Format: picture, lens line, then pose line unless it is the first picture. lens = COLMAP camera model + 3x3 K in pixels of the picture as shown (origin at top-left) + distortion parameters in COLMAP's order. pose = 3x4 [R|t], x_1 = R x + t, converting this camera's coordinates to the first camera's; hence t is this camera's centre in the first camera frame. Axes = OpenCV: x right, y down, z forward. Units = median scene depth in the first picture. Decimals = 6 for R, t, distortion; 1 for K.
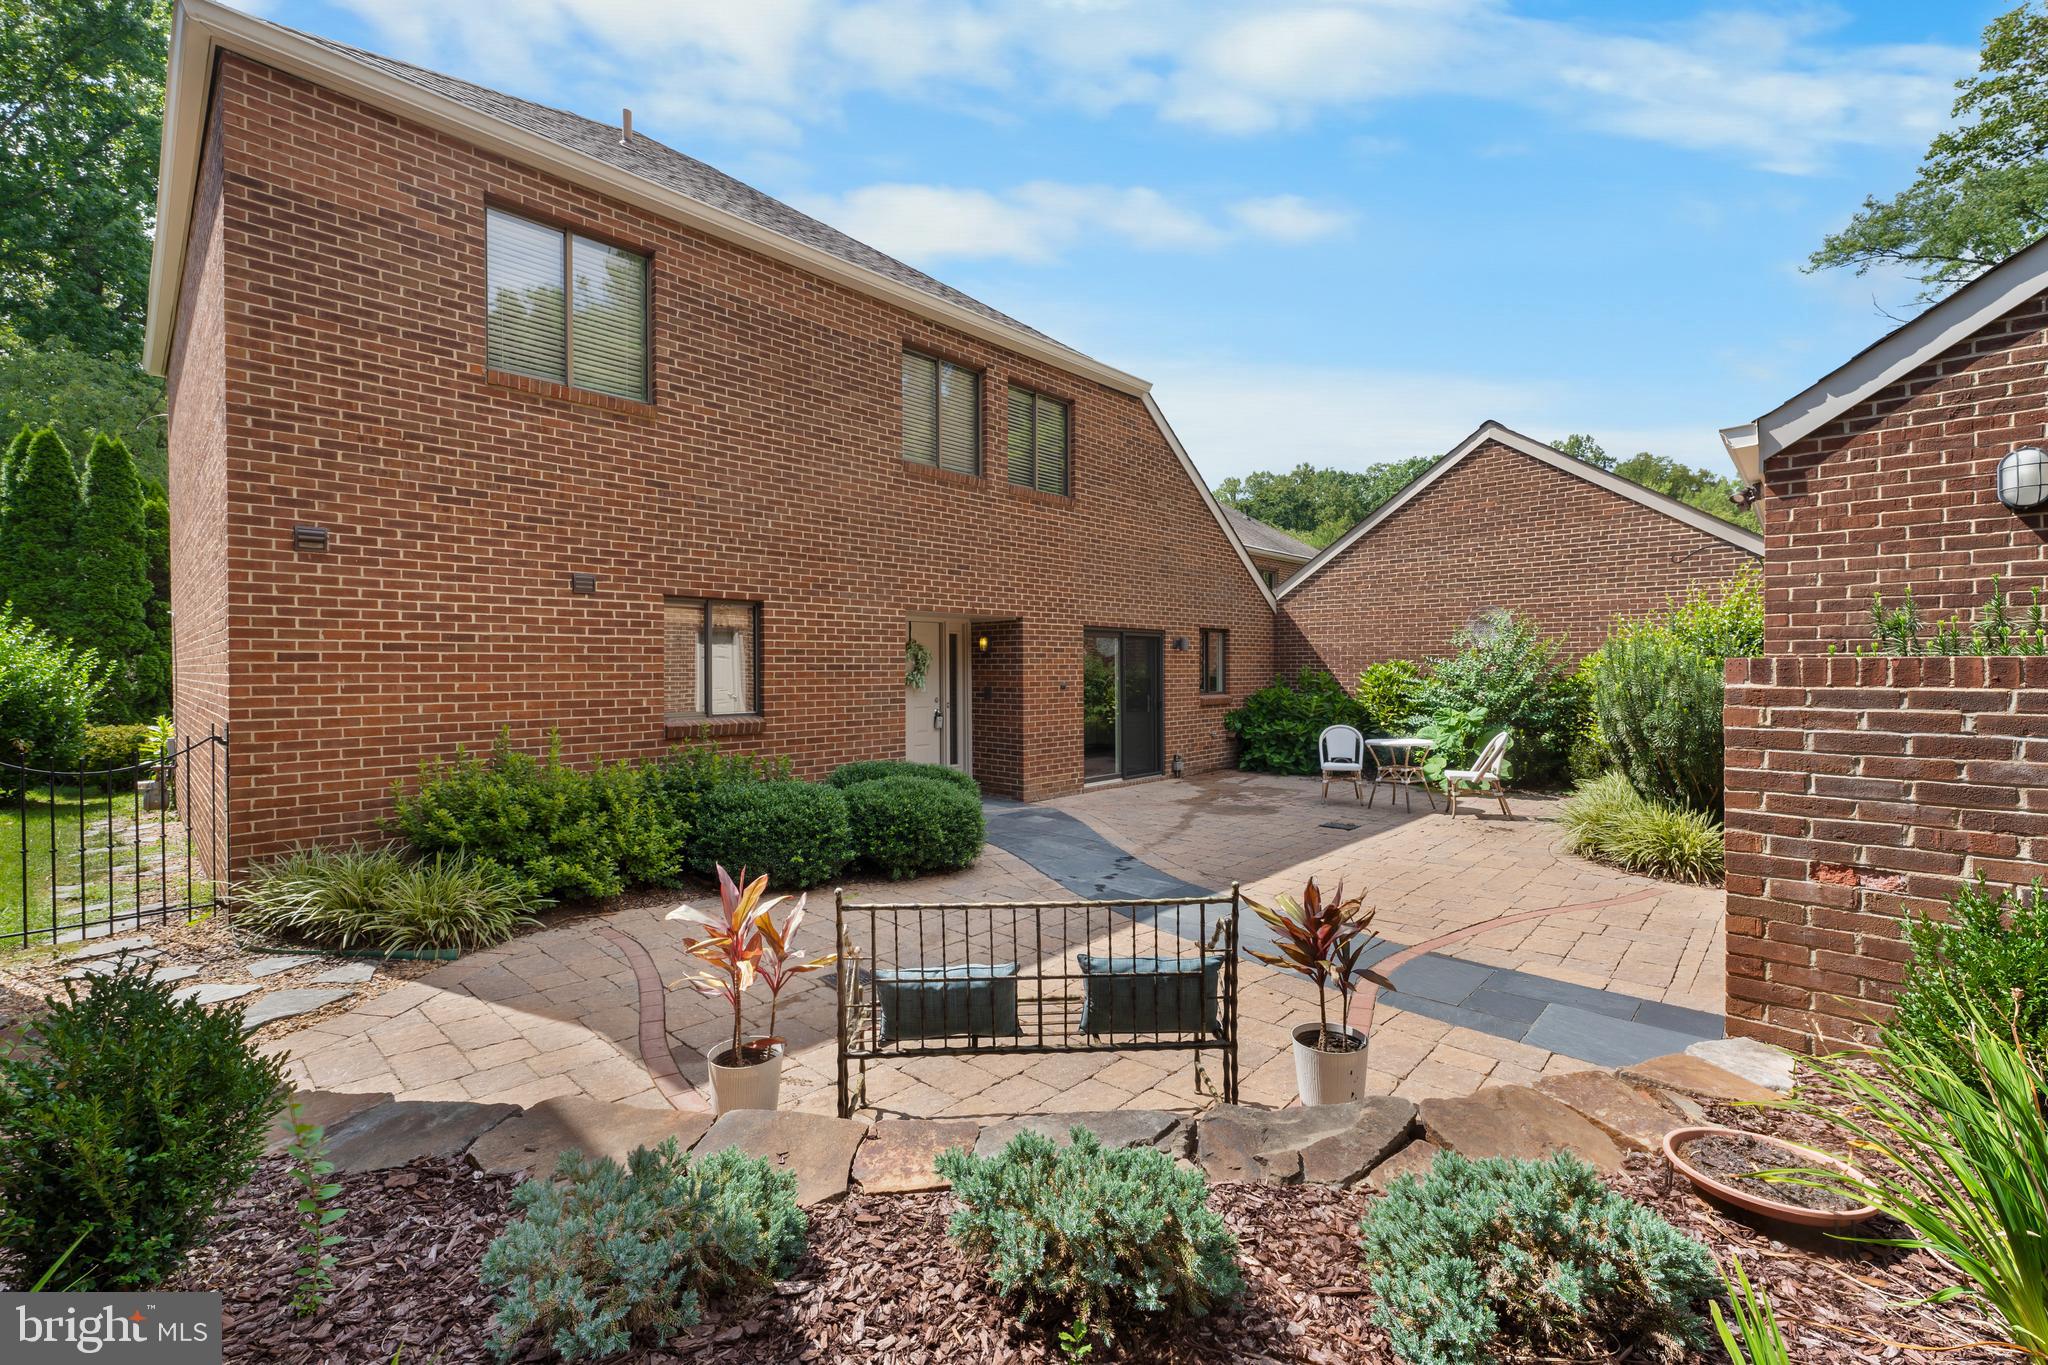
lens RADIAL K [[819.3, 0, 1017.8], [0, 819.3, 672.5], [0, 0, 1]] dist [0.000886, -0.000073]
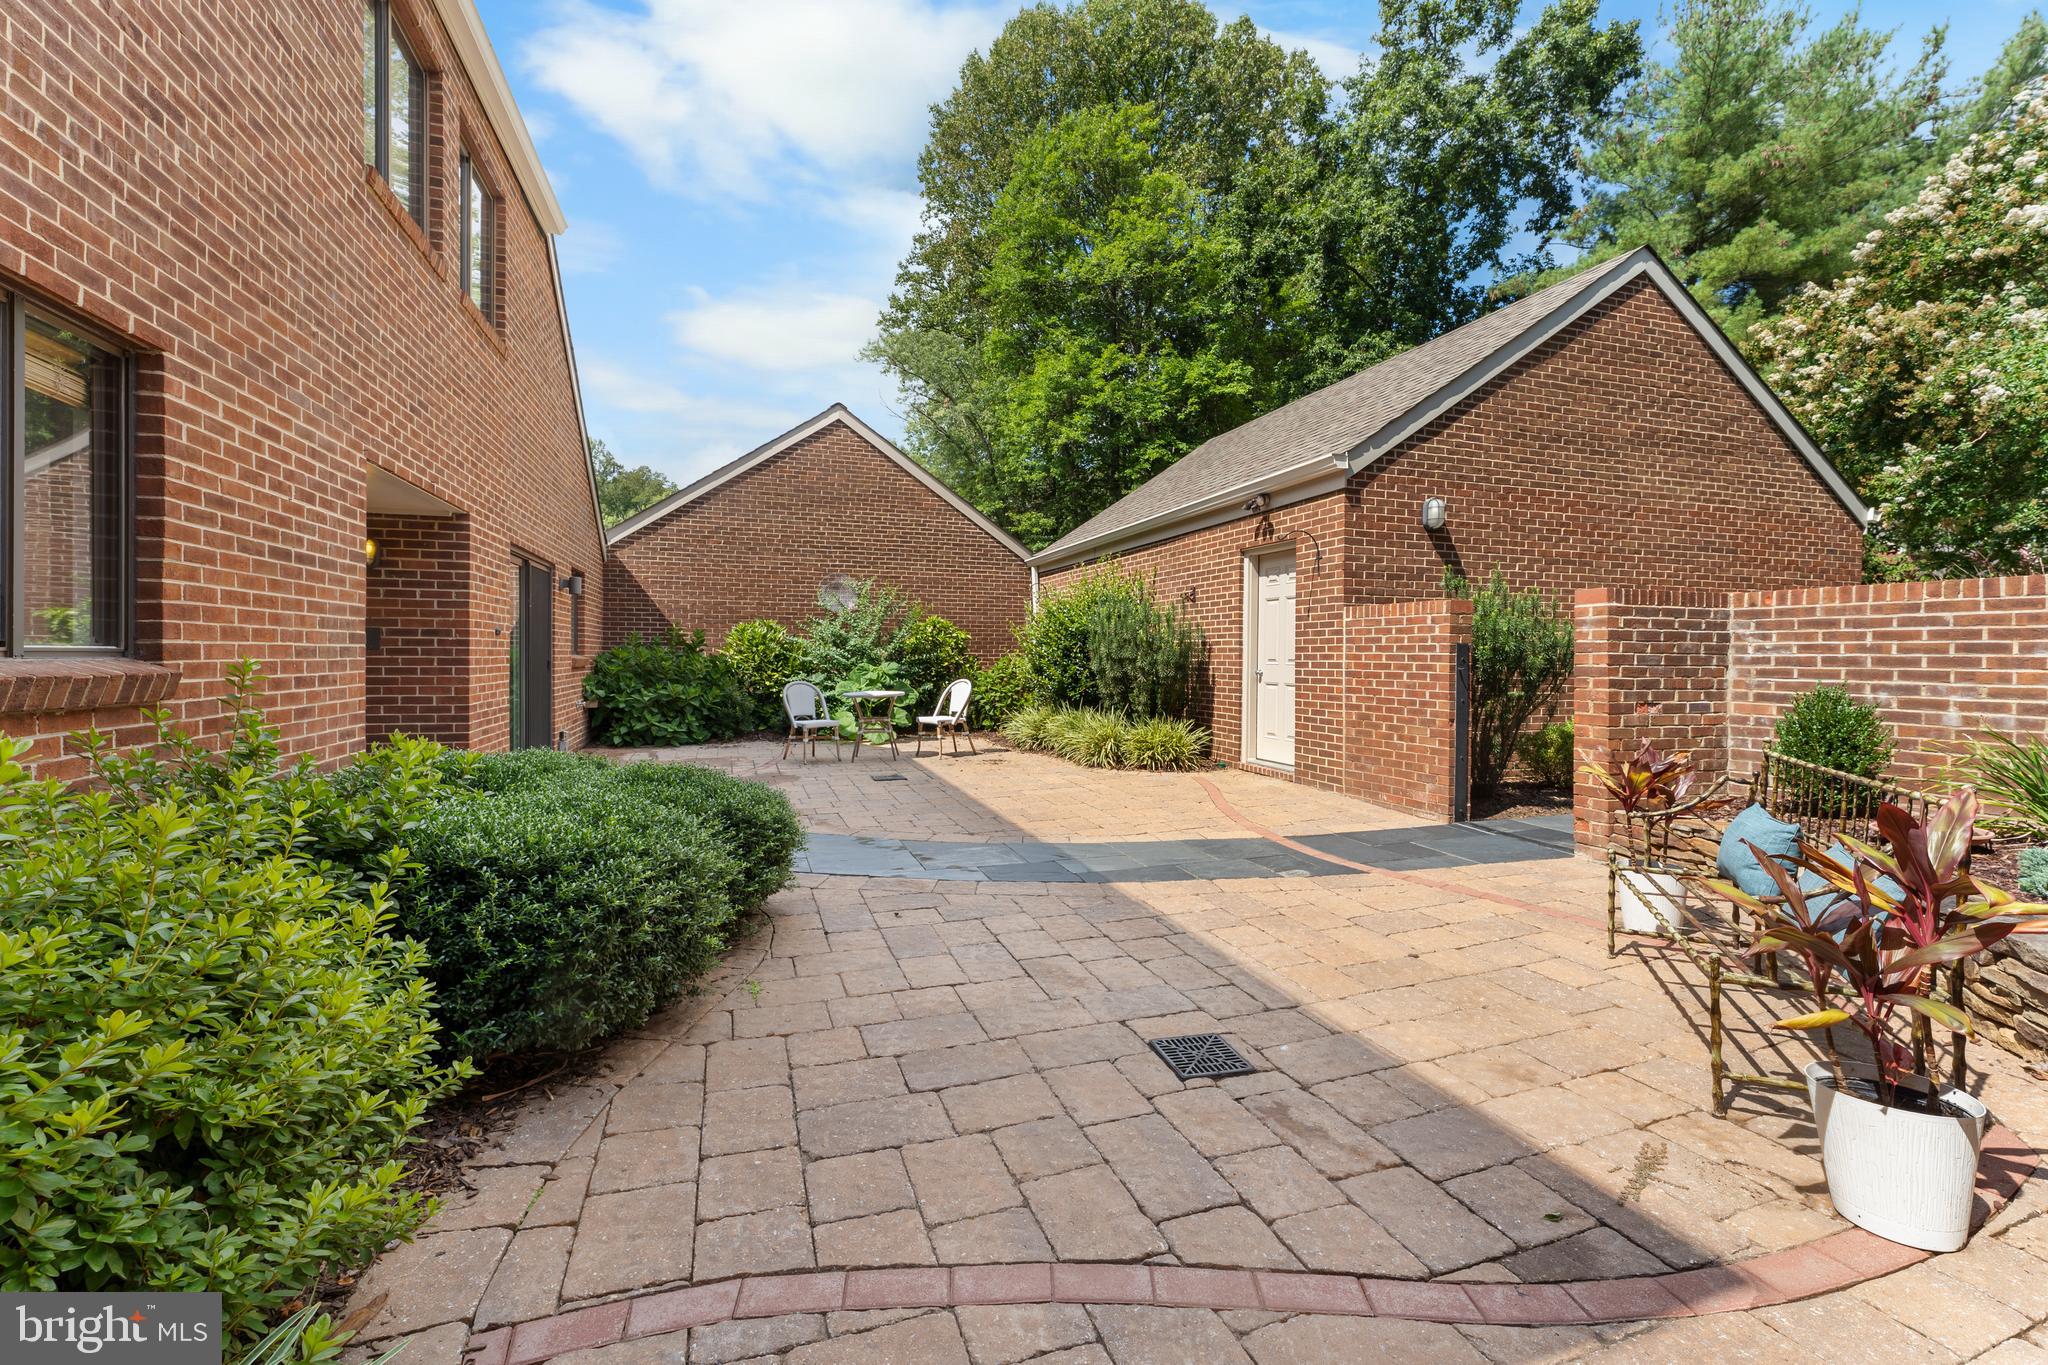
lens RADIAL K [[819.3, 0, 1017.8], [0, 819.3, 672.5], [0, 0, 1]] dist [0.000886, -0.000073]
pose [[0.489835, -0.006500, 0.871791, -0.768764], [-0.010661, 0.999853, 0.013444, 0.094808], [-0.871750, -0.015880, 0.489694, 0.792344]]
